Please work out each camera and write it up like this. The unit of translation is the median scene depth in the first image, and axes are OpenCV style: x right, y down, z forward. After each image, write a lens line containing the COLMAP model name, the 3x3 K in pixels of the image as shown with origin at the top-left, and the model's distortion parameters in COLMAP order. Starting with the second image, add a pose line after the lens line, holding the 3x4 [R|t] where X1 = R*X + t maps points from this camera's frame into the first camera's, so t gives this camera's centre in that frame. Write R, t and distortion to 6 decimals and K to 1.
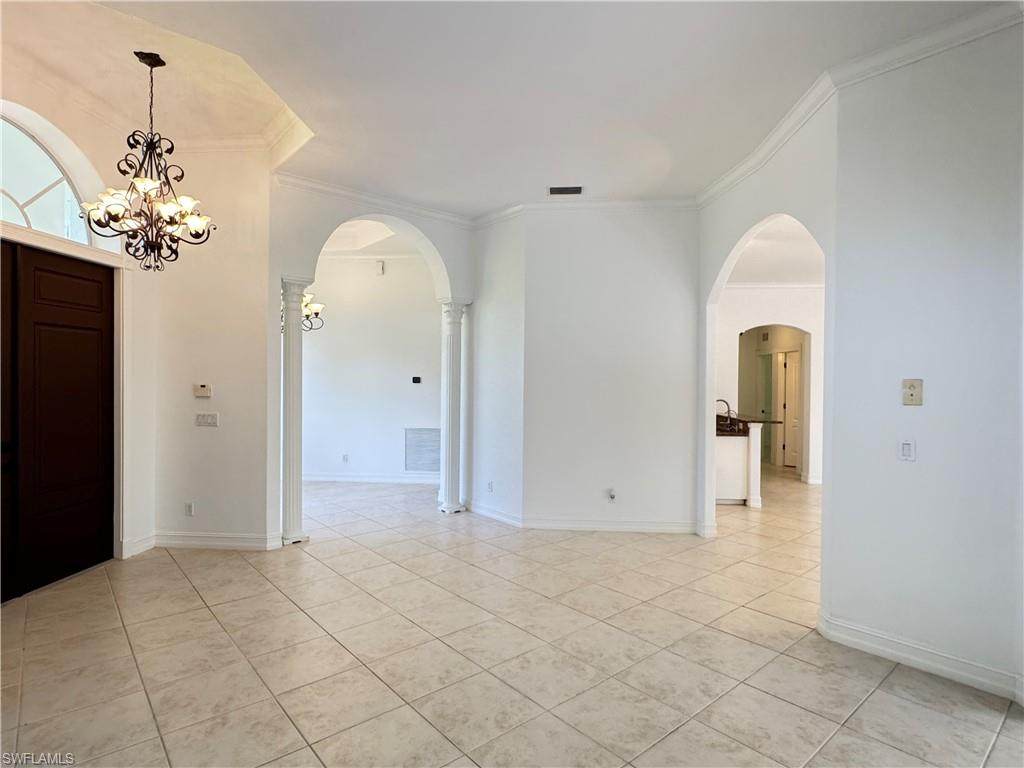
lens RADIAL K [[577.4, 0, 508.7], [0, 577.4, 386.5], [0, 0, 1]] dist [0.001860, 0.000209]
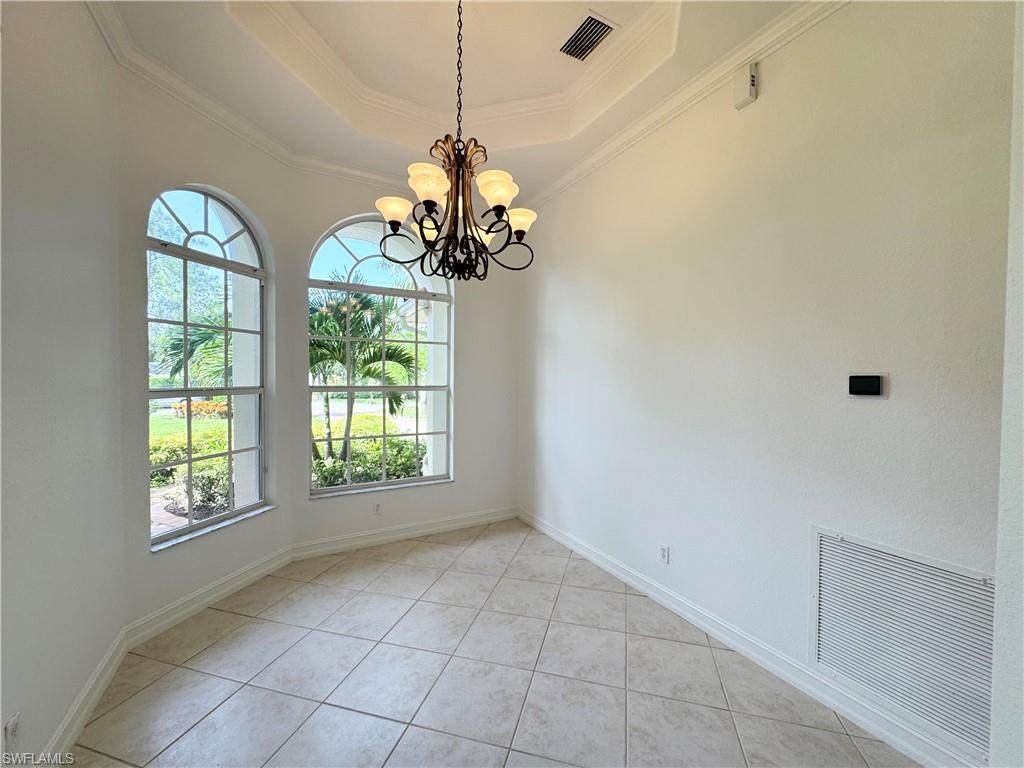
lens RADIAL K [[407.7, 0, 512.6], [0, 407.7, 385.1], [0, 0, 1]] dist [-0.003825, -0.000097]
pose [[0.537373, 0.013100, -0.843243, -0.110777], [-0.005428, 0.999912, 0.012075, -0.017993], [0.843327, -0.001912, 0.537397, 1.019589]]
